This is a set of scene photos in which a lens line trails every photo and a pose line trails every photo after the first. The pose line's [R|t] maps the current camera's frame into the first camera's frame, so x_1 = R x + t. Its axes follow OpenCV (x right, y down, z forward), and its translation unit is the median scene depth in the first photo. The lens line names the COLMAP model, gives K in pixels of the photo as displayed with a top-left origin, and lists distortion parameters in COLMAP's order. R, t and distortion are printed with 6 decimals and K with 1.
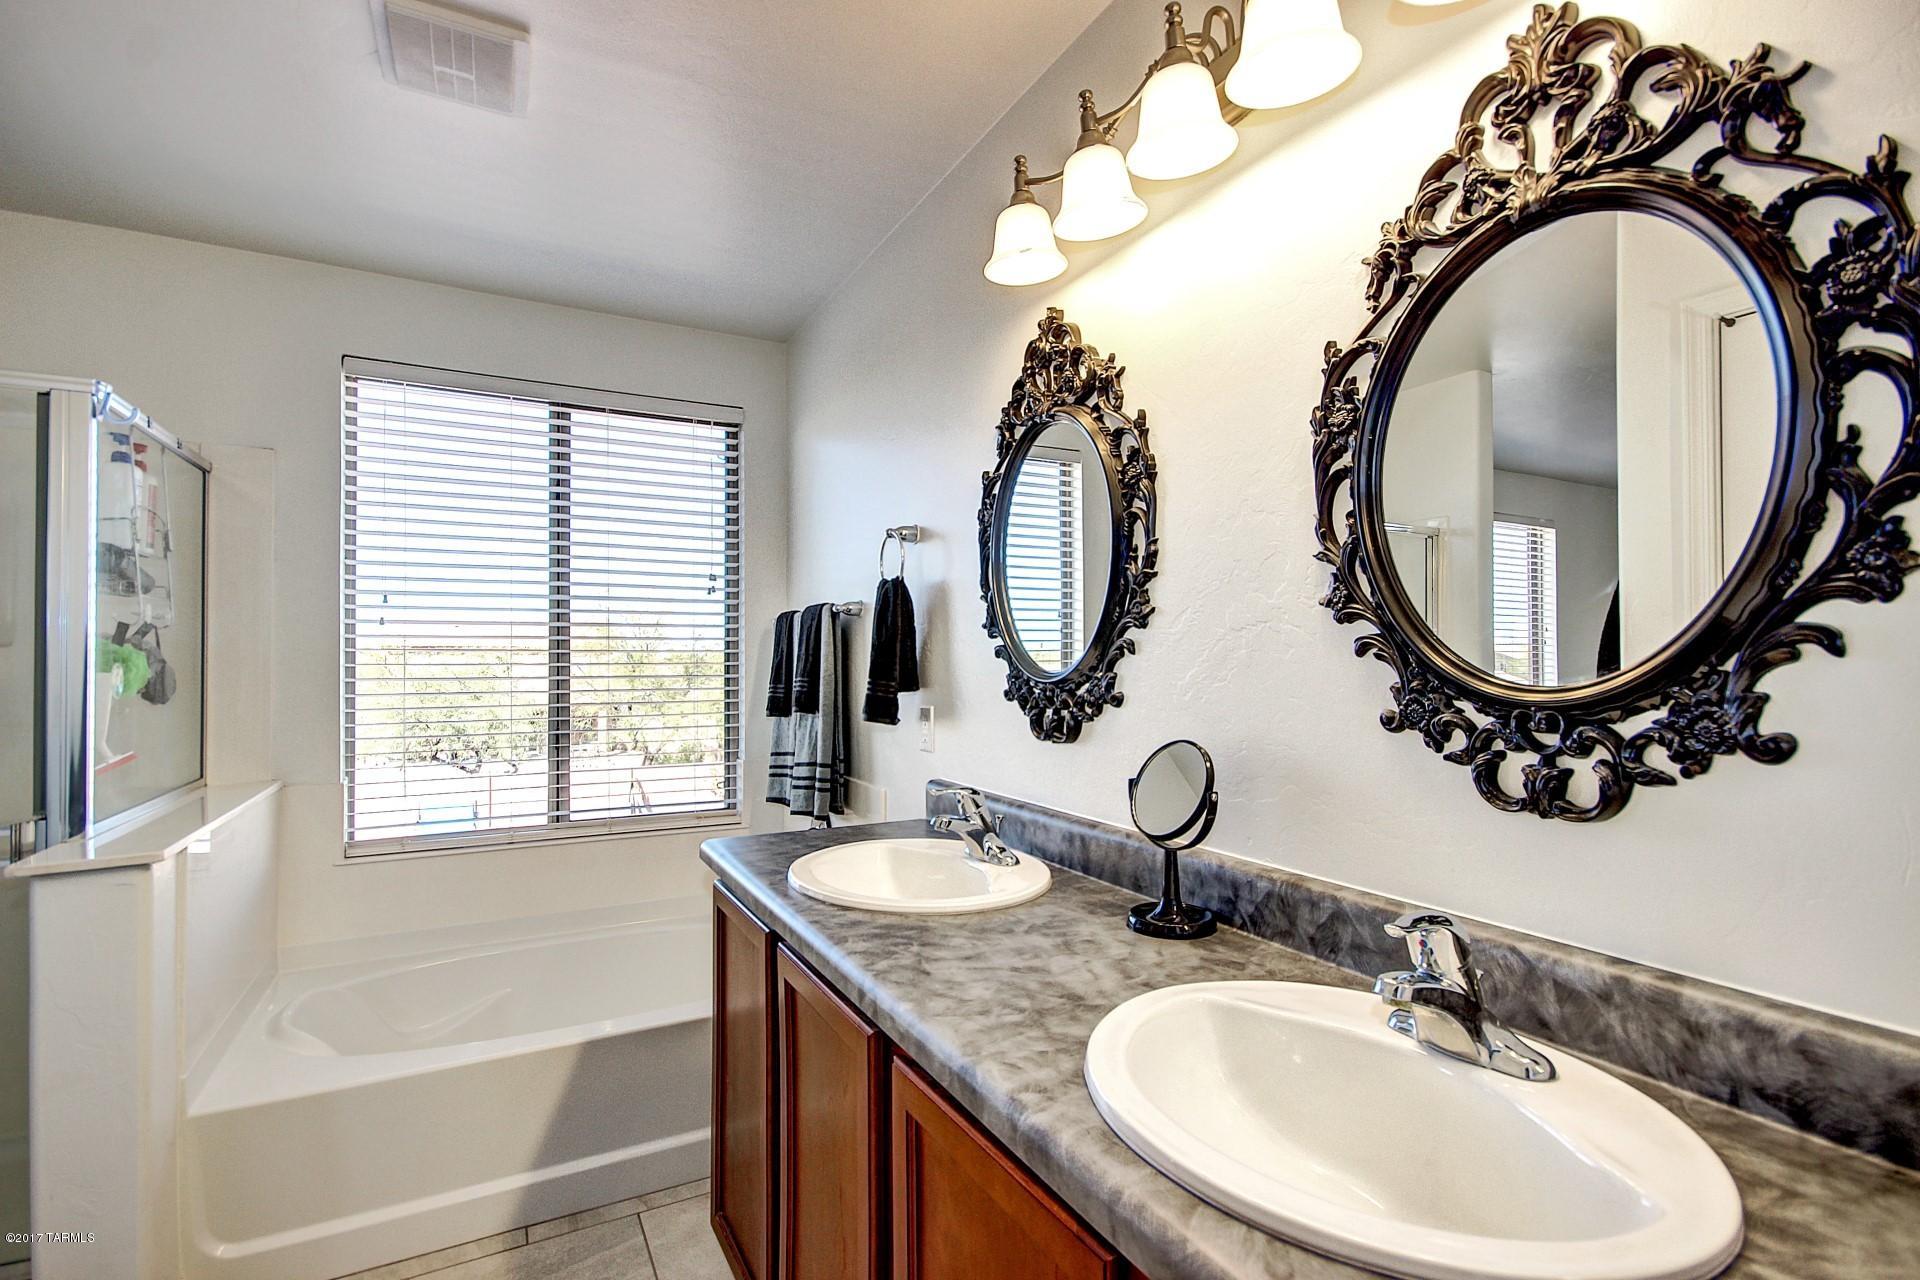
lens RADIAL K [[886.6, 0, 963.3], [0, 886.6, 646.7], [0, 0, 1]] dist [0.008433, -0.006381]
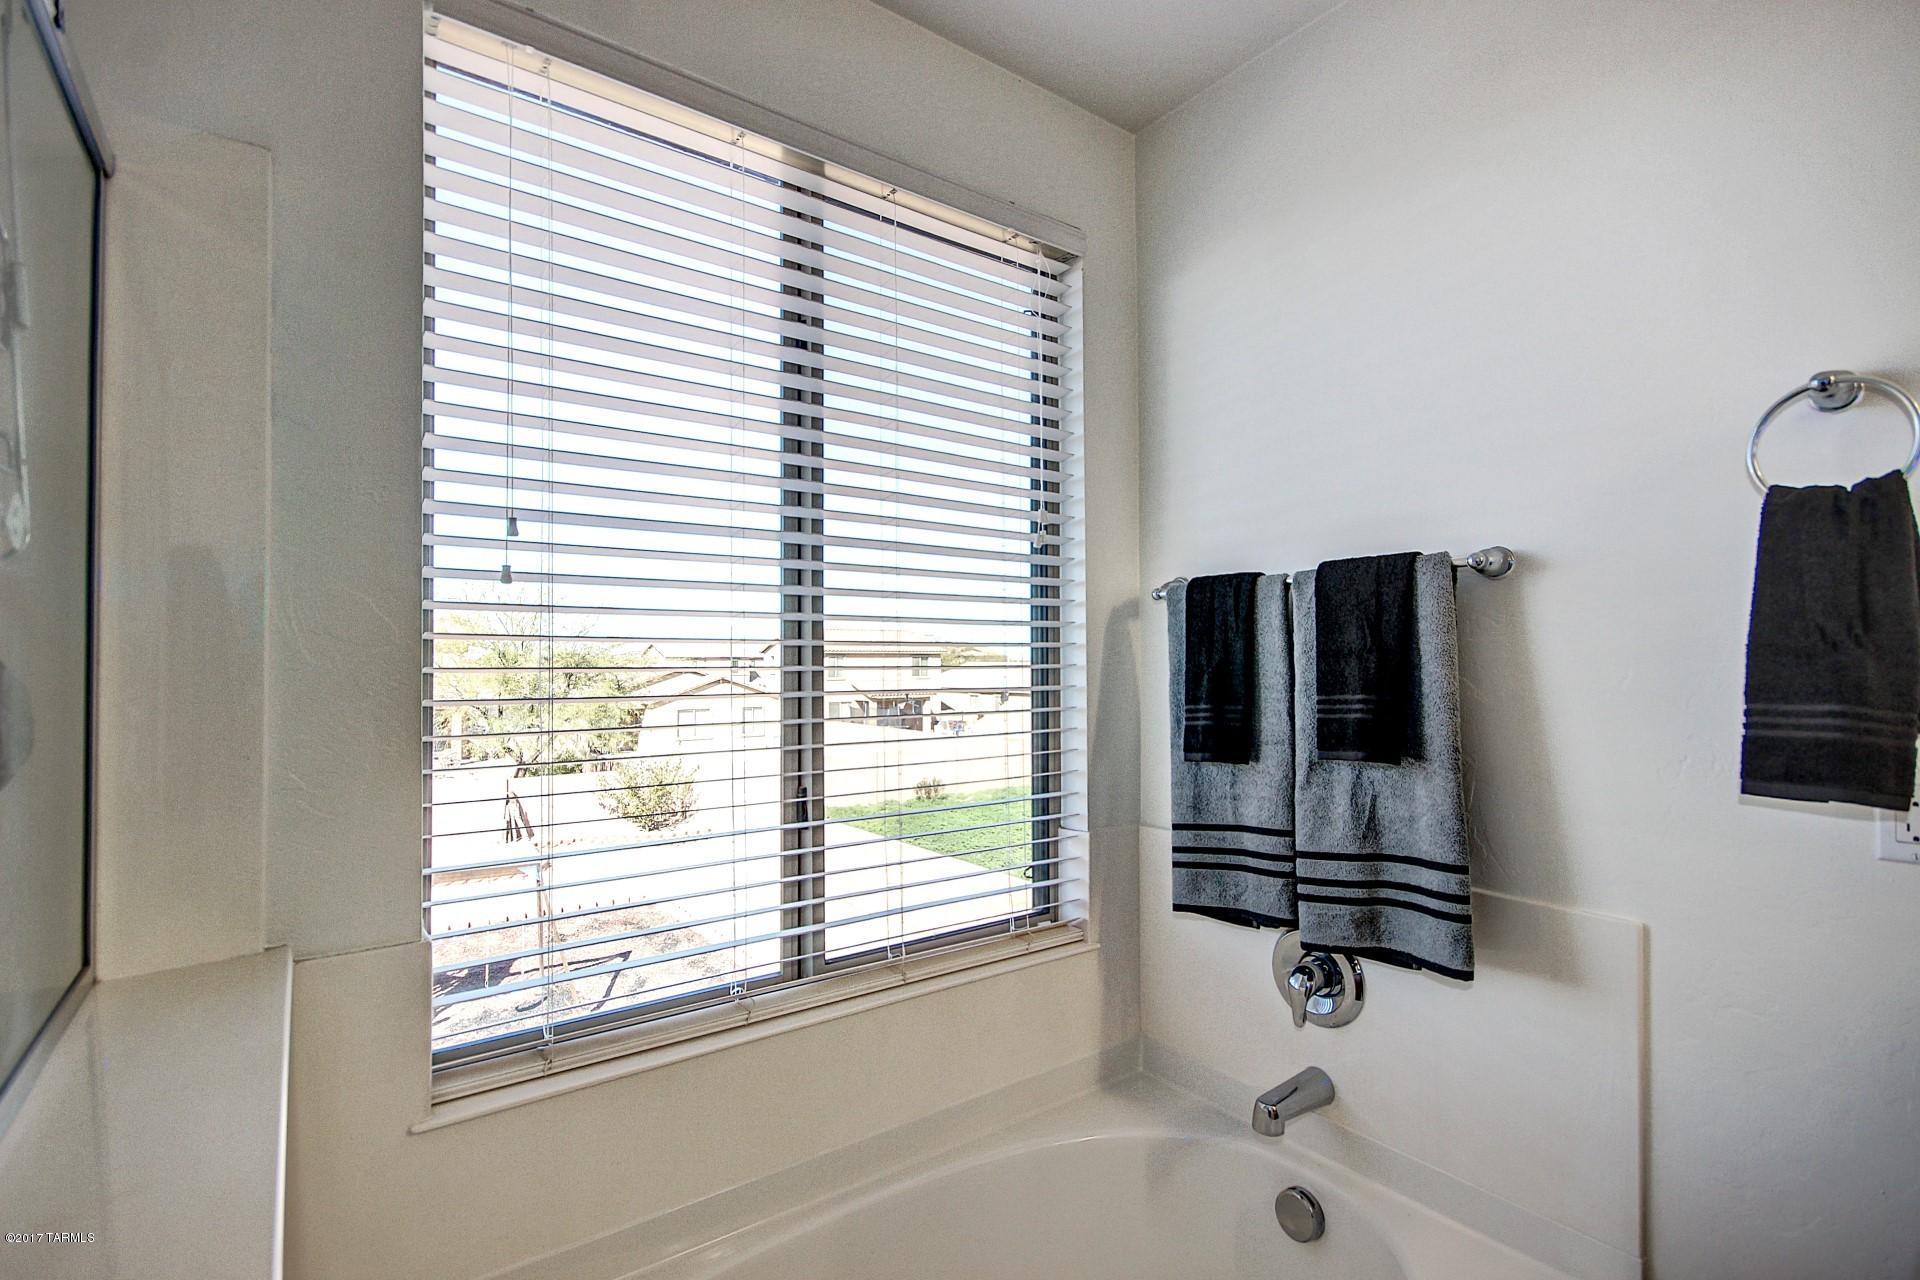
lens RADIAL K [[886.6, 0, 953.5], [0, 886.6, 645.0], [0, 0, 1]] dist [0.008433, -0.006381]
pose [[0.989454, 0.003680, 0.144801, -0.490438], [-0.003678, 0.999993, -0.000283, 0.006809], [-0.144801, -0.000252, 0.989461, 0.512526]]
